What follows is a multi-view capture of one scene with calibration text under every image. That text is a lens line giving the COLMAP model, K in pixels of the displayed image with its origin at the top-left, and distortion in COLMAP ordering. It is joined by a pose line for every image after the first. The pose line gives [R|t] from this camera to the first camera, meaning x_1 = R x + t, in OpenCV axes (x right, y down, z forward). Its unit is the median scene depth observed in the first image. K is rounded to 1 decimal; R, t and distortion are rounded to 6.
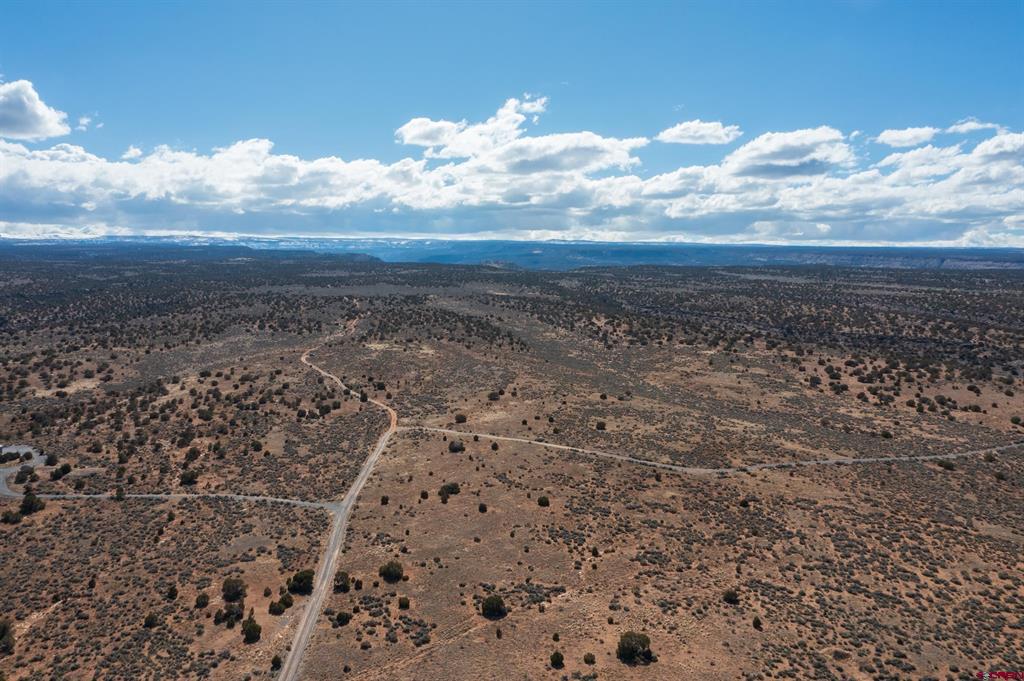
lens RADIAL K [[811.8, 0, 509.4], [0, 811.8, 335.9], [0, 0, 1]] dist [-0.013752, 0.005032]
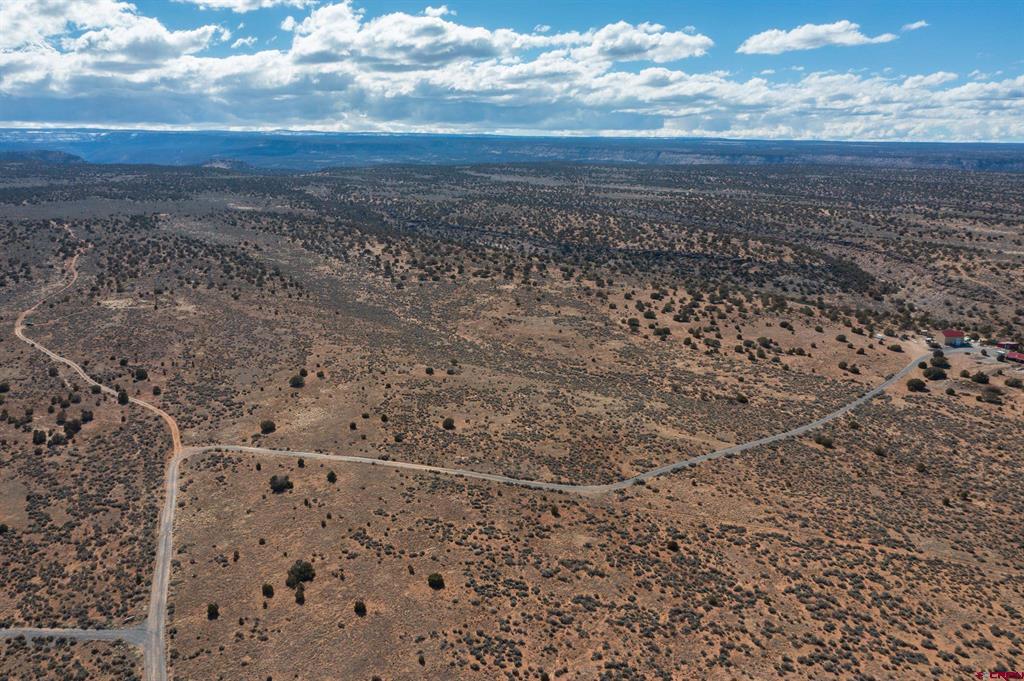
lens RADIAL K [[811.8, 0, 509.4], [0, 811.8, 335.9], [0, 0, 1]] dist [-0.013752, 0.005032]
pose [[0.947646, -0.077385, 0.309805, -0.046884], [0.035974, 0.989887, 0.137220, -0.053456], [-0.317291, -0.118891, 0.940846, 0.120258]]
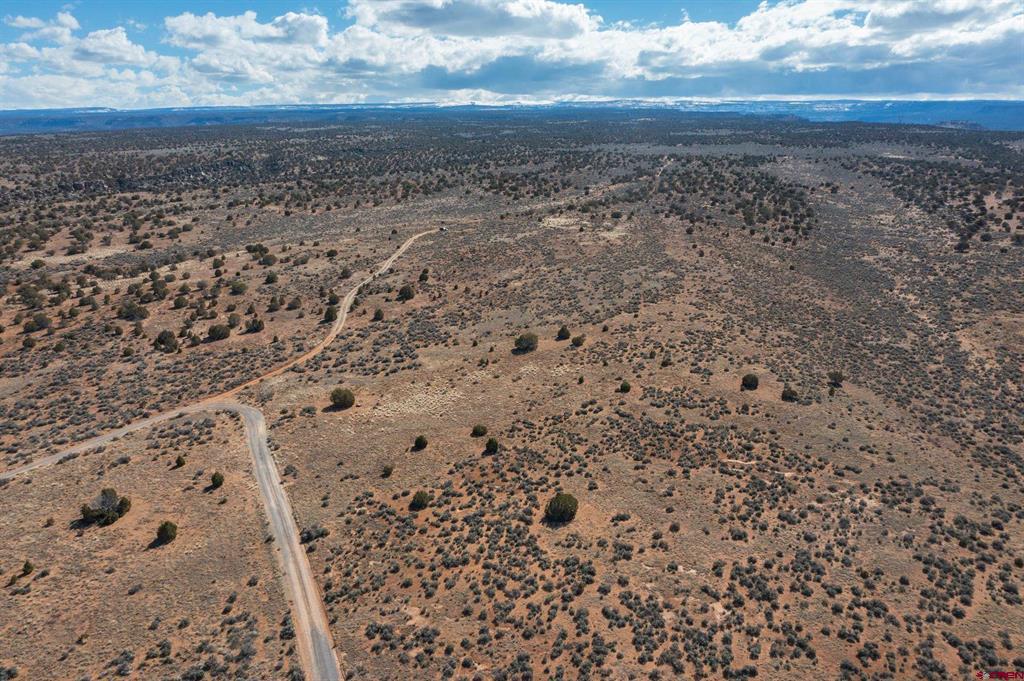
lens RADIAL K [[811.8, 0, 509.4], [0, 811.8, 335.9], [0, 0, 1]] dist [-0.013752, 0.005032]
pose [[0.862046, 0.124185, -0.491380, 0.144525], [-0.044247, 0.984255, 0.171124, -0.007160], [0.504895, -0.125775, 0.853968, 0.422708]]
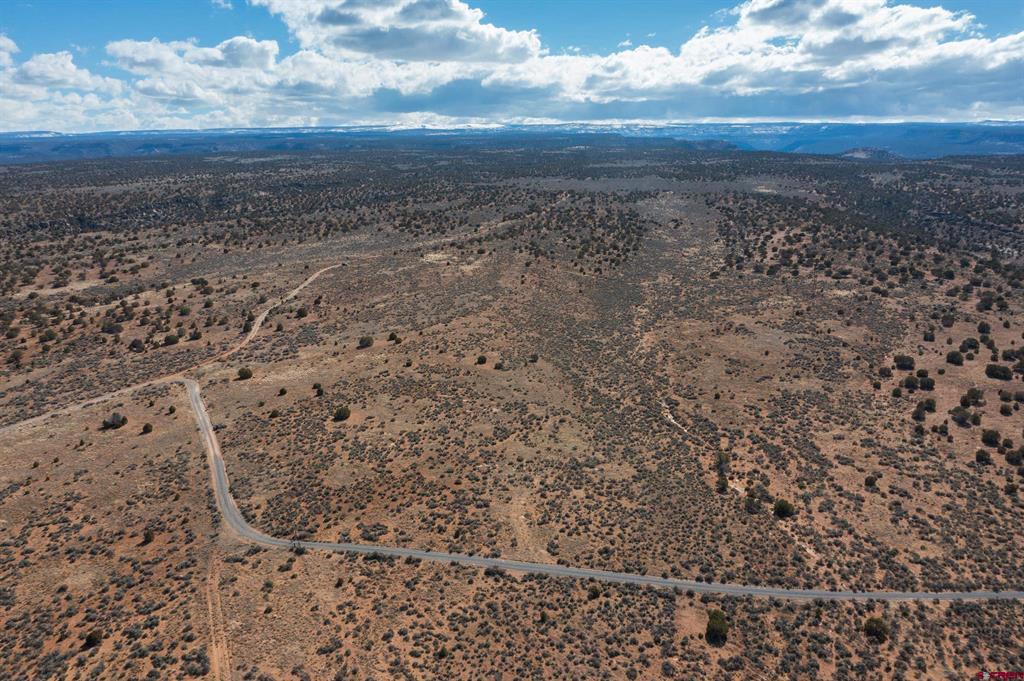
lens RADIAL K [[811.8, 0, 509.4], [0, 811.8, 335.9], [0, 0, 1]] dist [-0.013752, 0.005032]
pose [[0.889141, 0.098267, -0.446958, 0.311891], [-0.036707, 0.988841, 0.144382, -0.032887], [0.456158, -0.111970, 0.882826, 0.279289]]
